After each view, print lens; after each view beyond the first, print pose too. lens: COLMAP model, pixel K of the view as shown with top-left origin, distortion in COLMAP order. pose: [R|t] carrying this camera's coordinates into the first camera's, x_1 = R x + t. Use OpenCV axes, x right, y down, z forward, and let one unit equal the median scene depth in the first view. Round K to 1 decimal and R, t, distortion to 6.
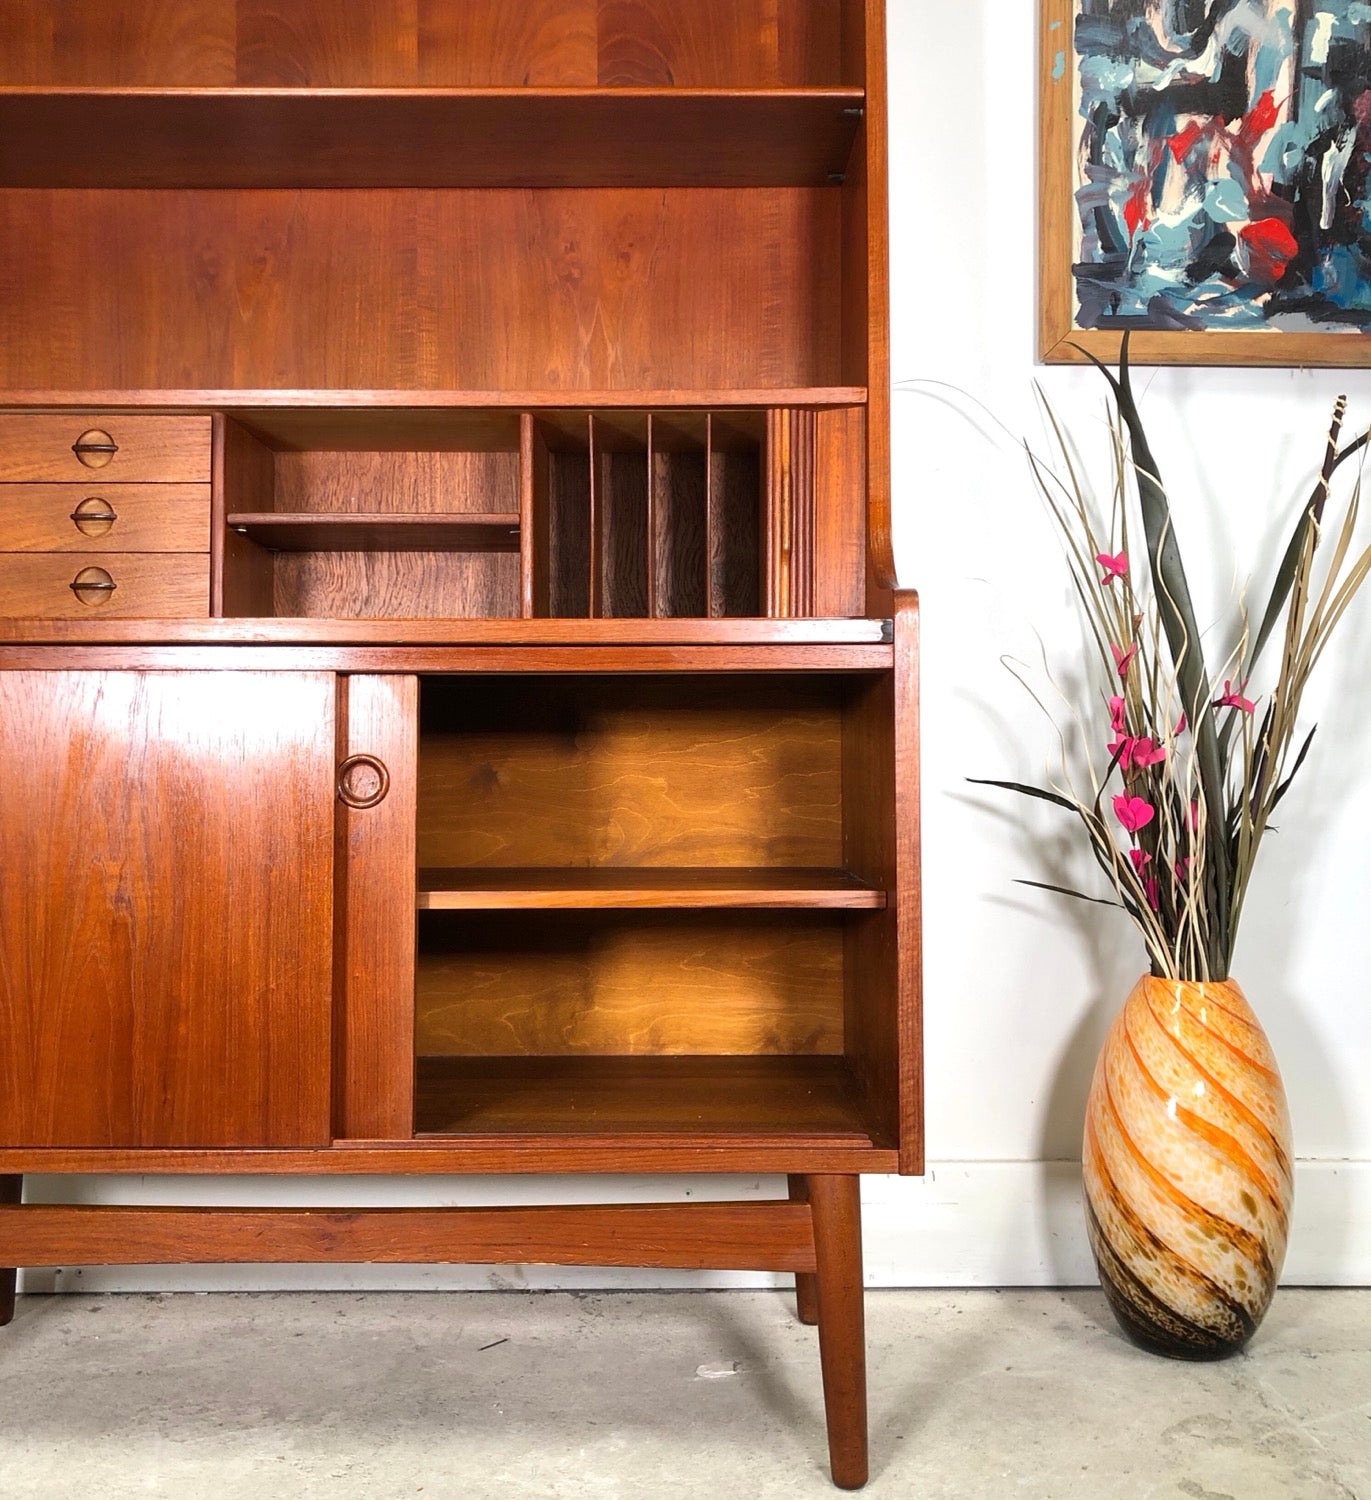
lens RADIAL K [[1567.7, 0, 682.6], [0, 1567.7, 730.6], [0, 0, 1]] dist [-0.003104, 0.038778]
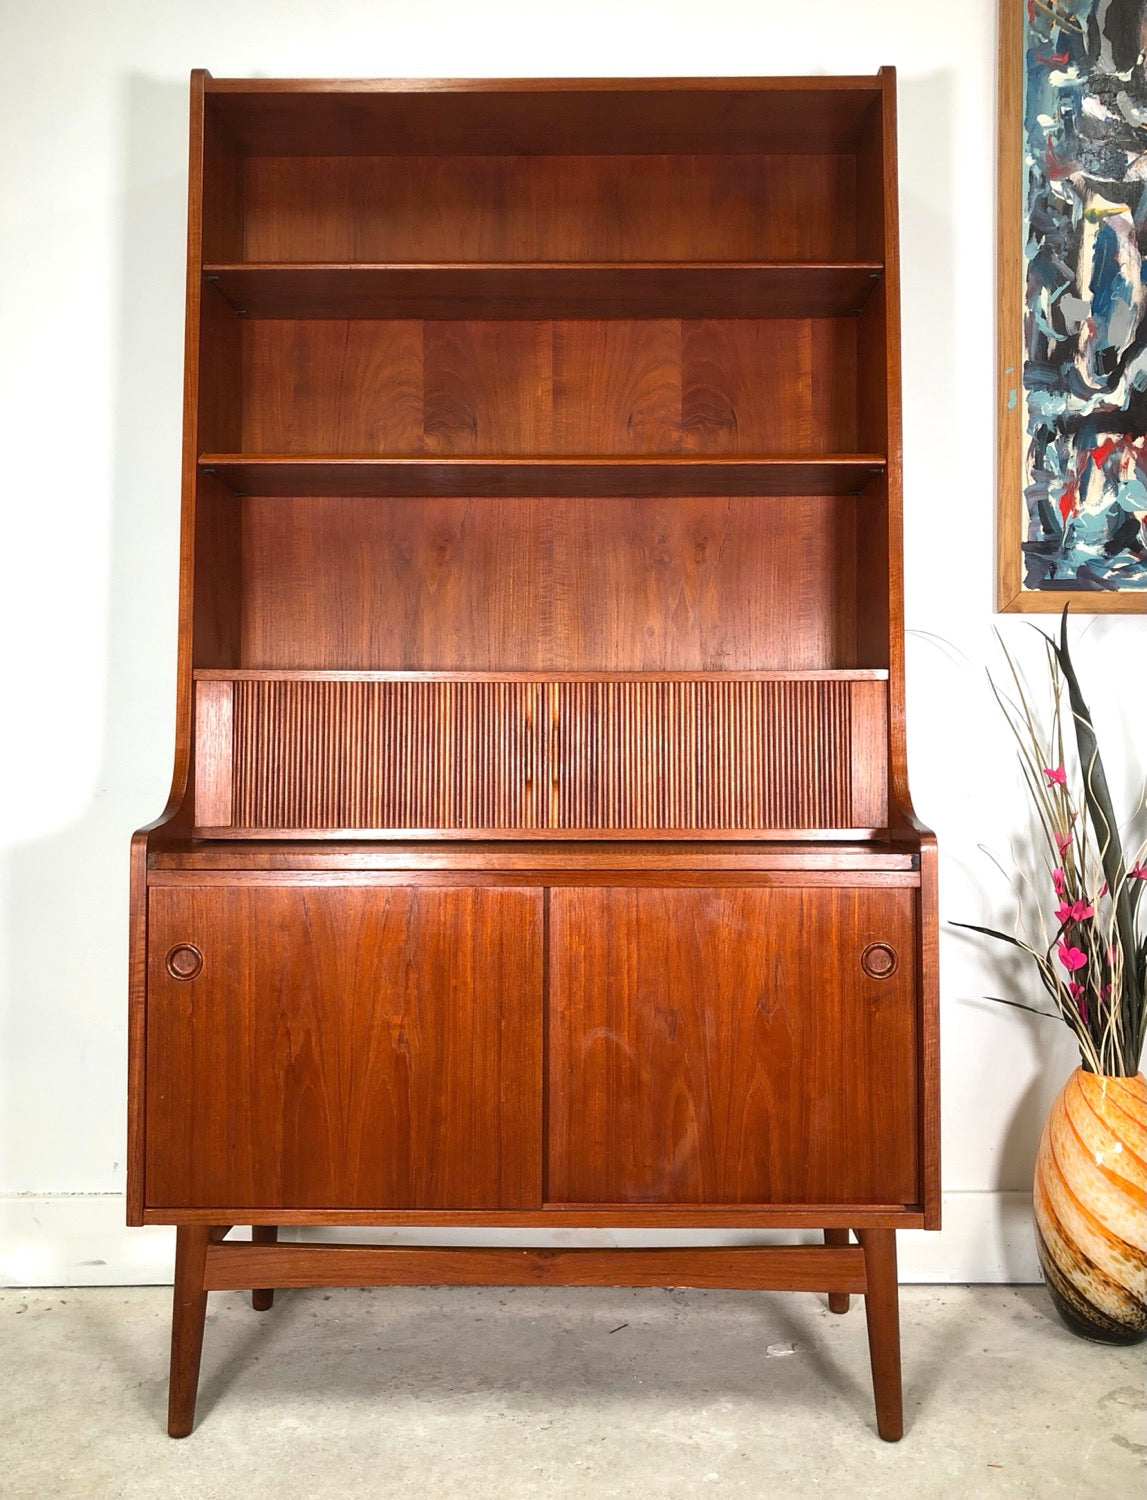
lens RADIAL K [[1401.6, 0, 593.1], [0, 1401.6, 710.1], [0, 0, 1]] dist [0.001686, 0.025706]
pose [[0.999960, 0.001186, -0.008828, -0.133744], [-0.001162, 0.999995, 0.002820, -0.173041], [0.008832, -0.002810, 0.999957, -0.270807]]
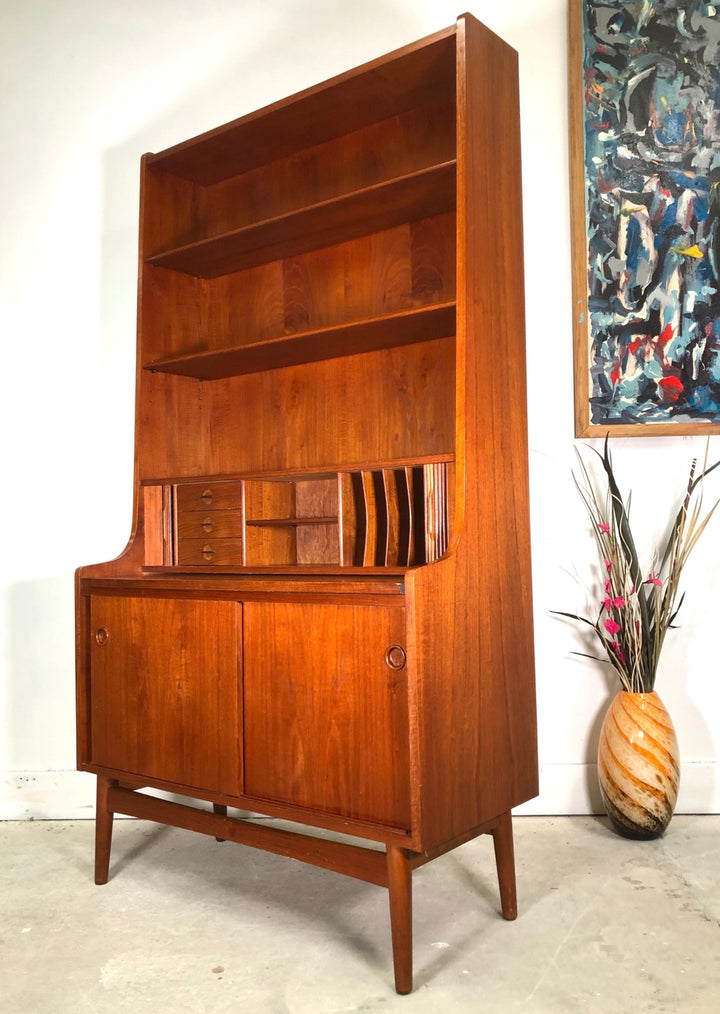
lens RADIAL K [[954.7, 0, 360.0], [0, 954.7, 507.0], [0, 0, 1]] dist [0.004872, 0.006280]
pose [[0.997284, -0.025327, -0.069166, -0.011915], [0.025228, 0.999679, -0.002313, -0.149981], [0.069202, 0.000562, 0.997602, -0.582909]]
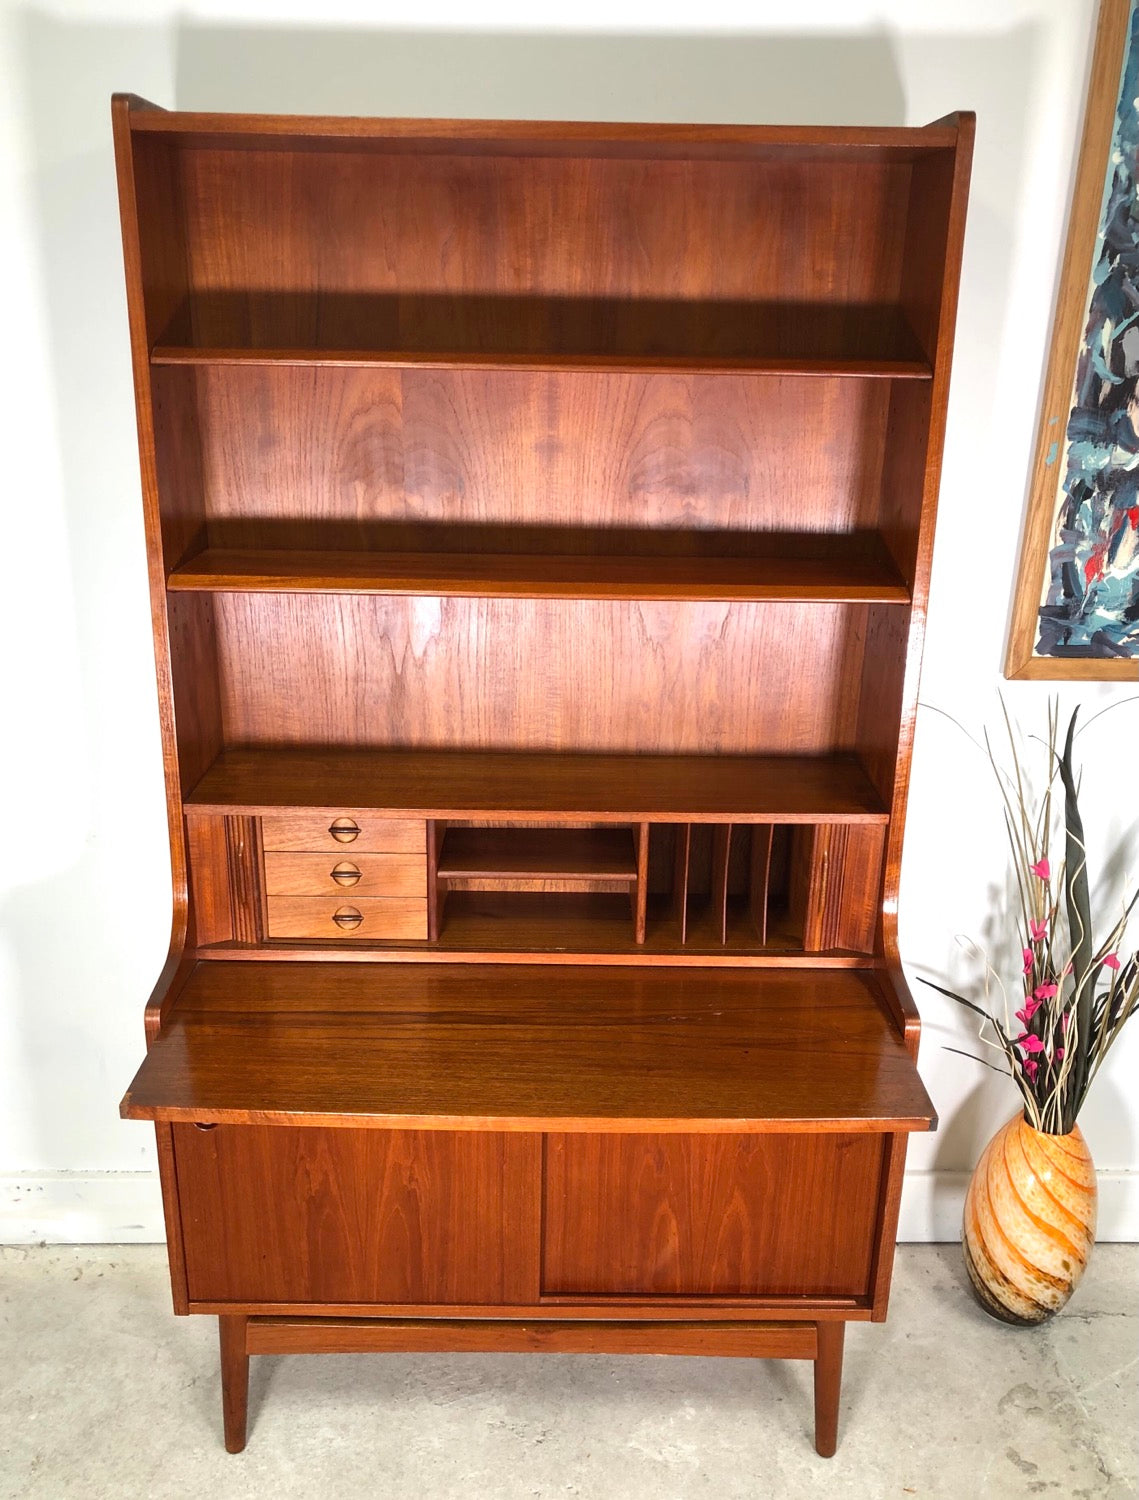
lens RADIAL K [[1385.4, 0, 567.7], [0, 1385.4, 809.8], [0, 0, 1]] dist [-0.002585, 0.036562]
pose [[0.999776, 0.014156, 0.015724, -0.182750], [-0.019143, 0.921761, 0.387286, -0.659417], [-0.009011, -0.387500, 0.921825, -0.146912]]
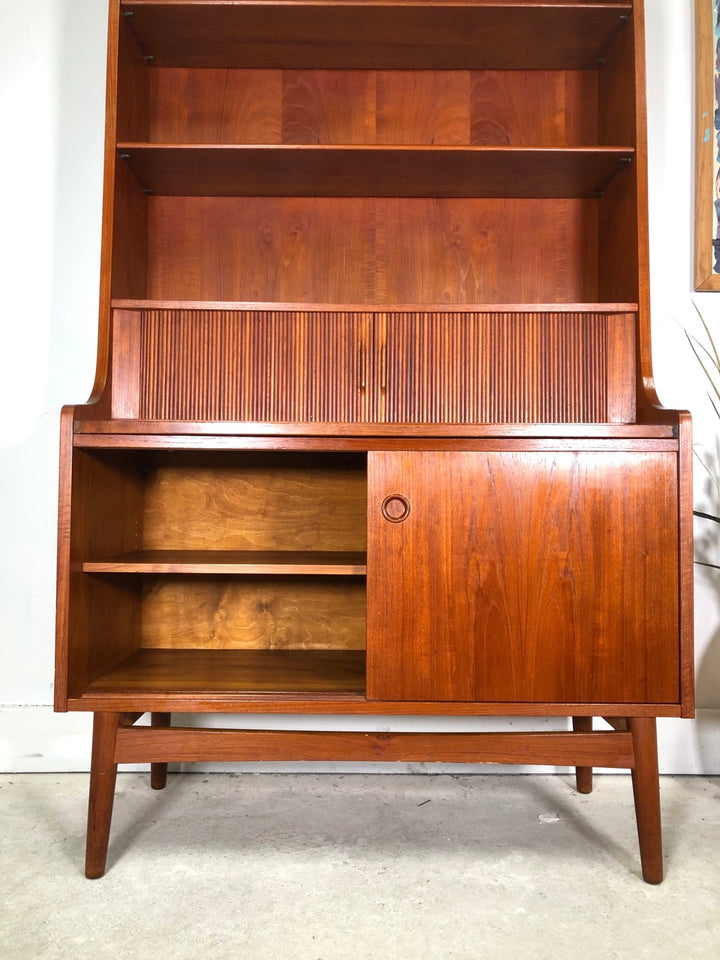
lens RADIAL K [[809.6, 0, 353.1], [0, 809.6, 473.5], [0, 0, 1]] dist [0.004499, 0.012805]
pose [[0.999955, 0.009444, -0.000869, -0.210973], [-0.009448, 0.999948, -0.003809, -0.004490], [0.000833, 0.003817, 0.999992, 0.012919]]
